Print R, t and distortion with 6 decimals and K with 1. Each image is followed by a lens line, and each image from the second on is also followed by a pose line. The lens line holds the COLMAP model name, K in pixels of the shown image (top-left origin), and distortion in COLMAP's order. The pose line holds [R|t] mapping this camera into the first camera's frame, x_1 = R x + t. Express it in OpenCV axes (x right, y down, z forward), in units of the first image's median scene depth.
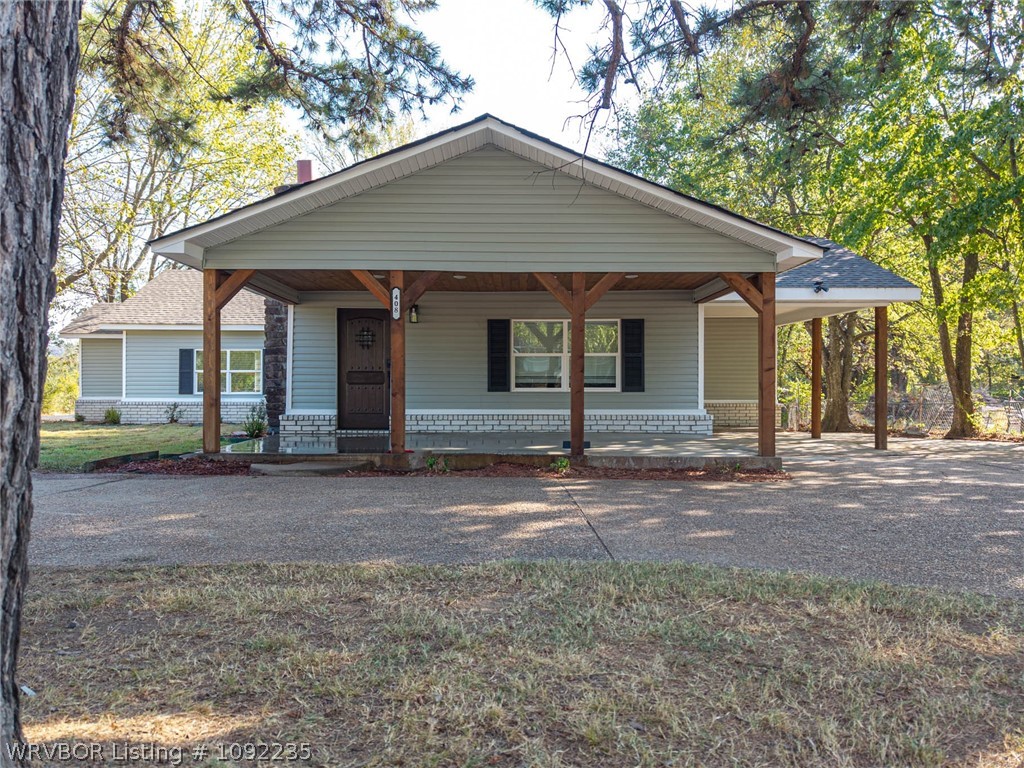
lens RADIAL K [[690.6, 0, 517.4], [0, 690.6, 385.3], [0, 0, 1]] dist [0.068448, -0.088142]
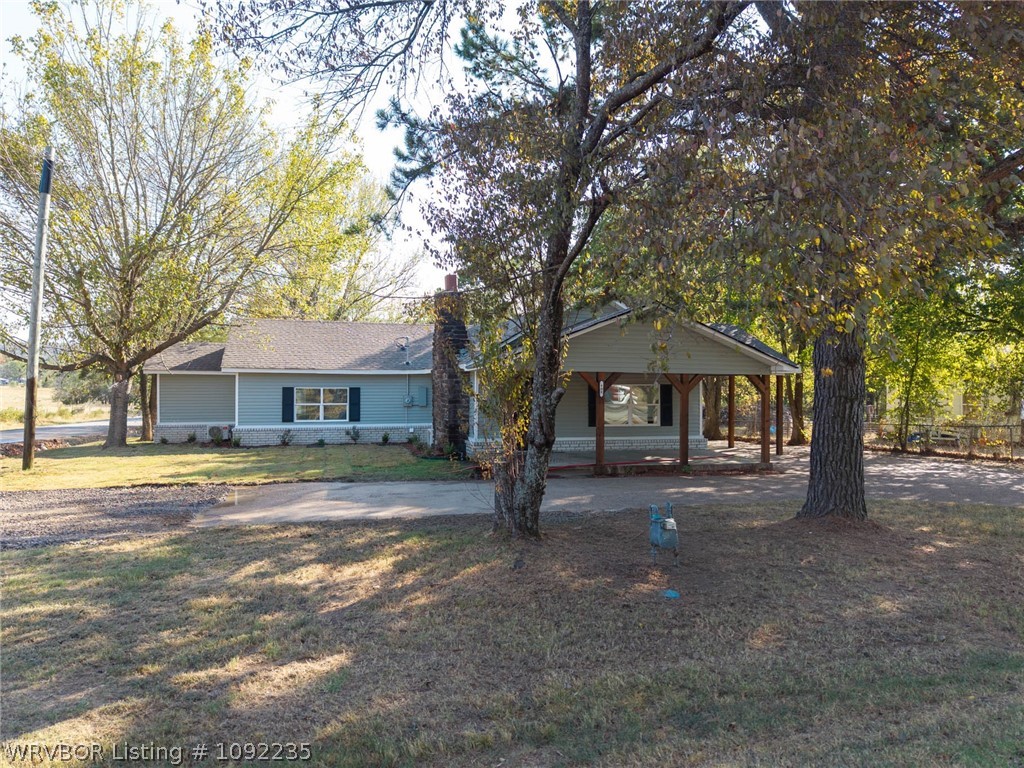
lens RADIAL K [[690.6, 0, 517.4], [0, 690.6, 385.3], [0, 0, 1]] dist [0.068448, -0.088142]
pose [[0.961240, 0.004904, 0.275668, -0.676190], [-0.004378, 0.999987, -0.002525, -0.086968], [-0.275677, 0.001220, 0.961249, -0.575490]]
